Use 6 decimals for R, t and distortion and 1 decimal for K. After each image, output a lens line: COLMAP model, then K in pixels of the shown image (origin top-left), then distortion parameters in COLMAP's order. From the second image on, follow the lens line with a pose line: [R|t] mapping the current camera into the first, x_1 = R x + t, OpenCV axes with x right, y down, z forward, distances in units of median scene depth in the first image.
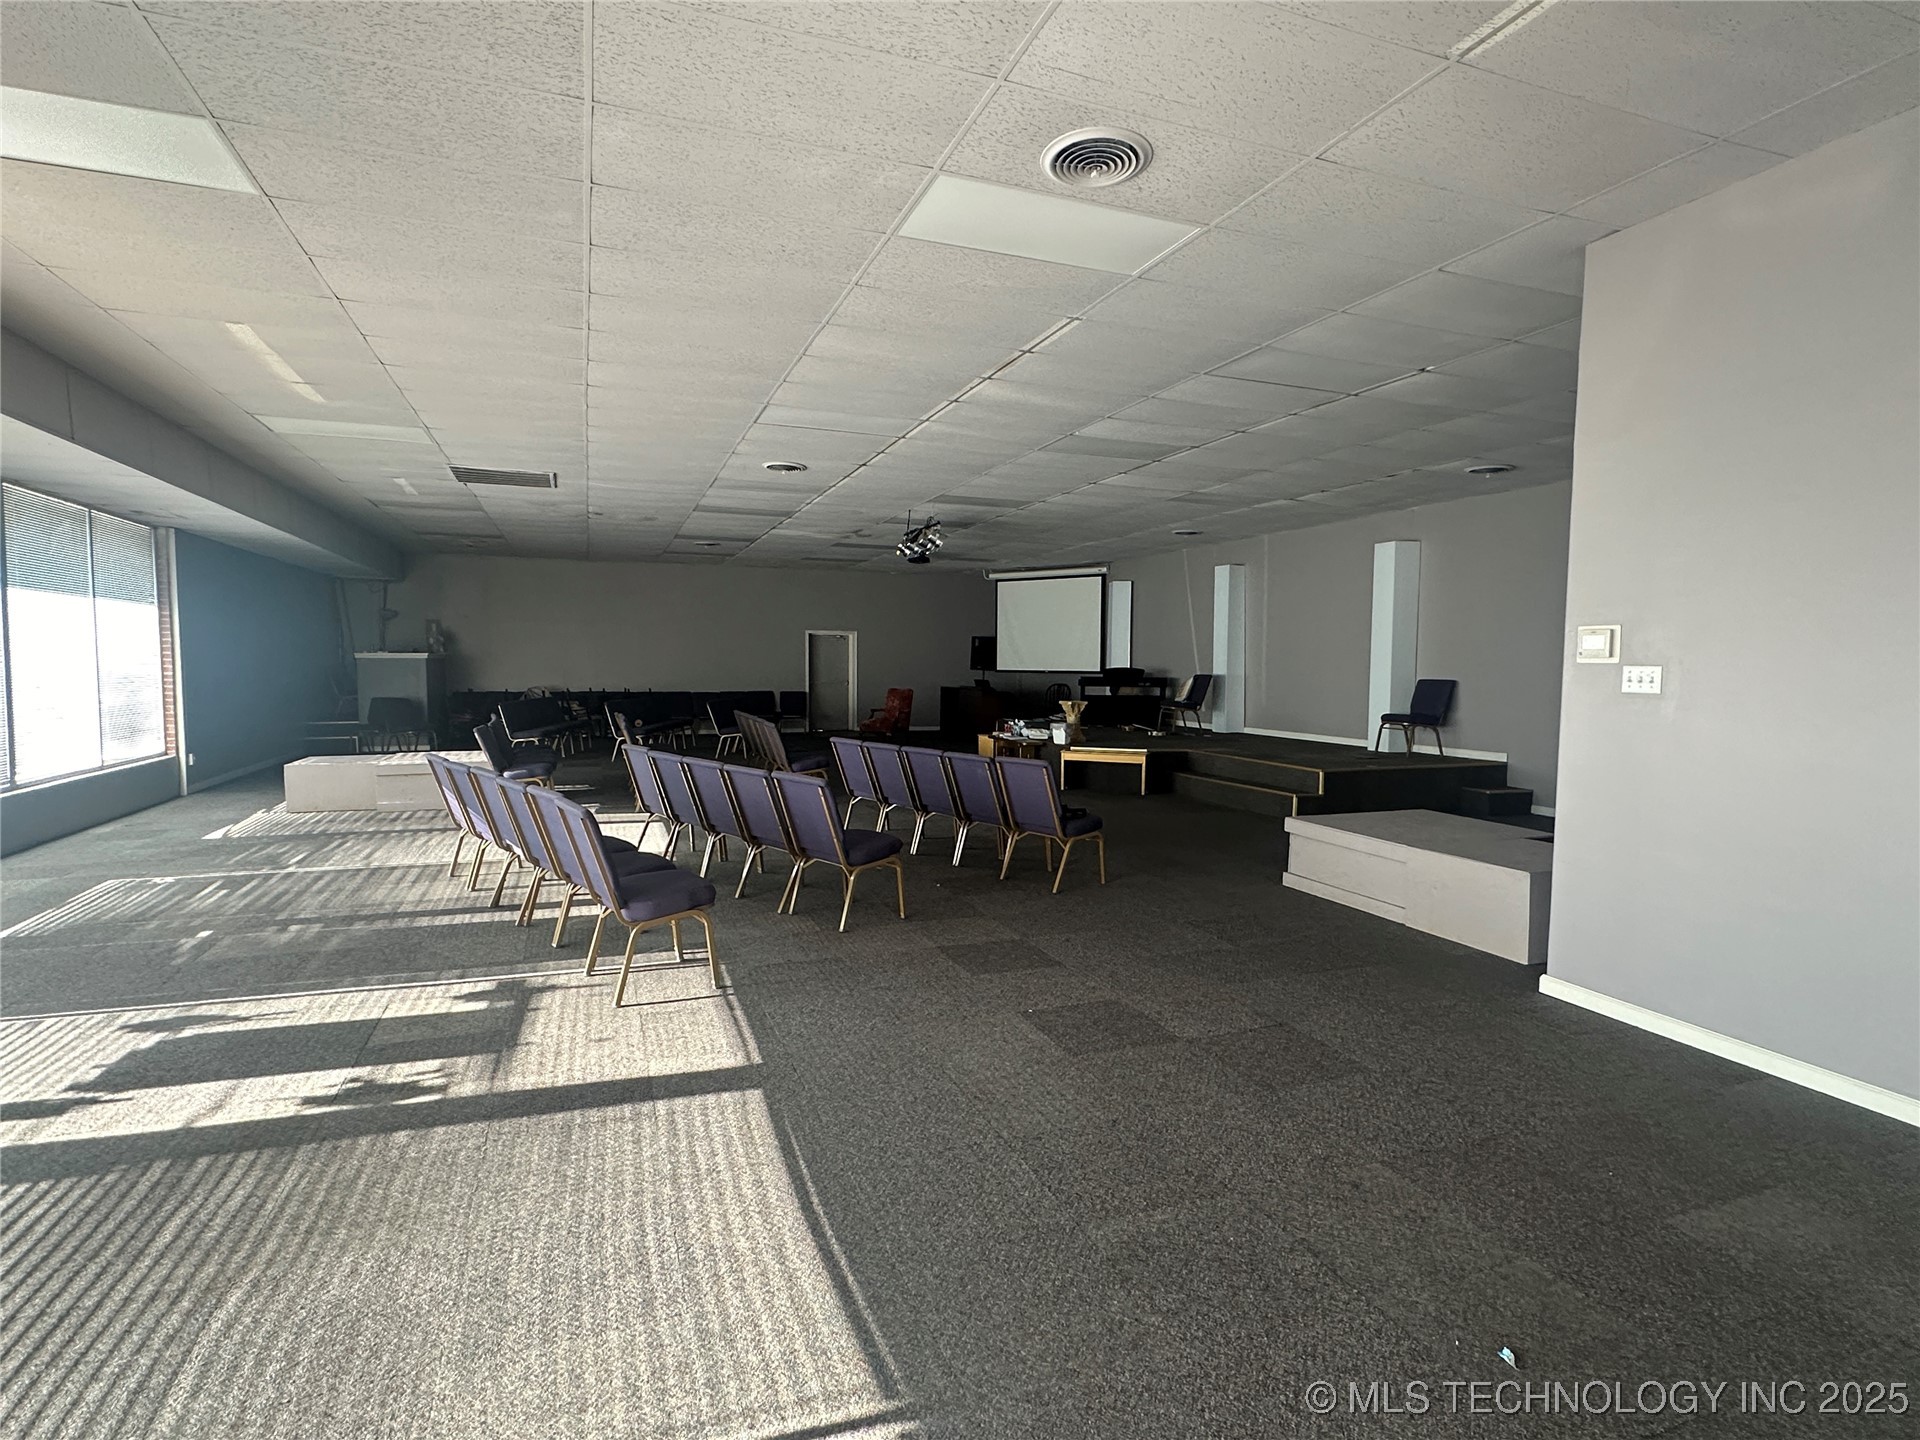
lens RADIAL K [[973.4, 0, 955.7], [0, 973.4, 723.3], [0, 0, 1]] dist [-0.001138, -0.000235]
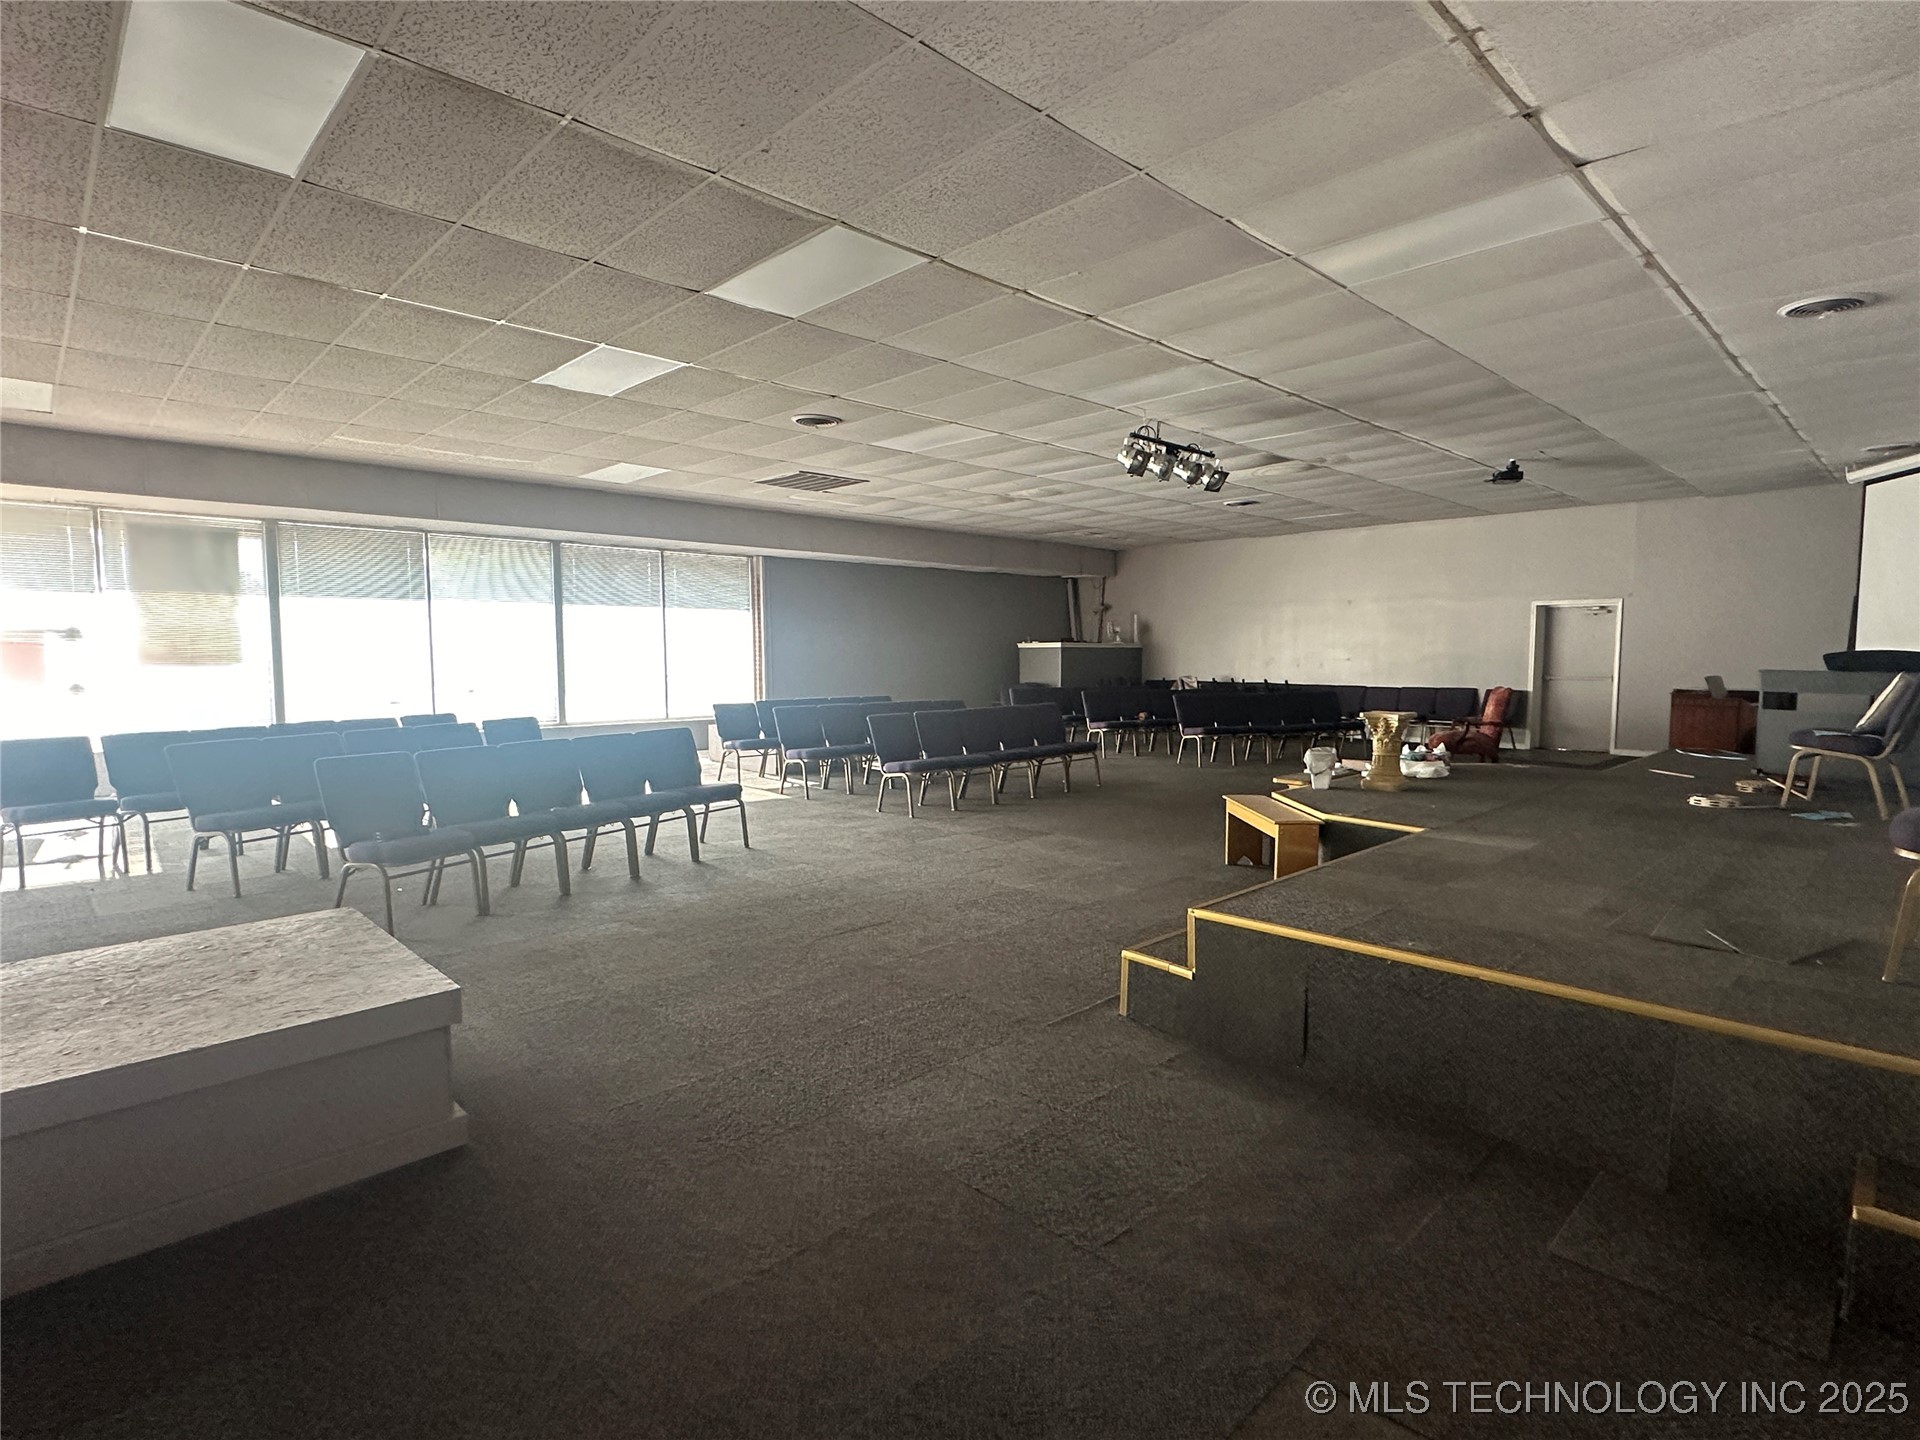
lens RADIAL K [[973.4, 0, 955.7], [0, 973.4, 723.3], [0, 0, 1]] dist [-0.001138, -0.000235]
pose [[0.400141, 0.061961, -0.914356, 0.357170], [-0.053339, 0.997595, 0.044260, -0.020955], [0.914900, 0.031060, 0.402484, 0.401787]]
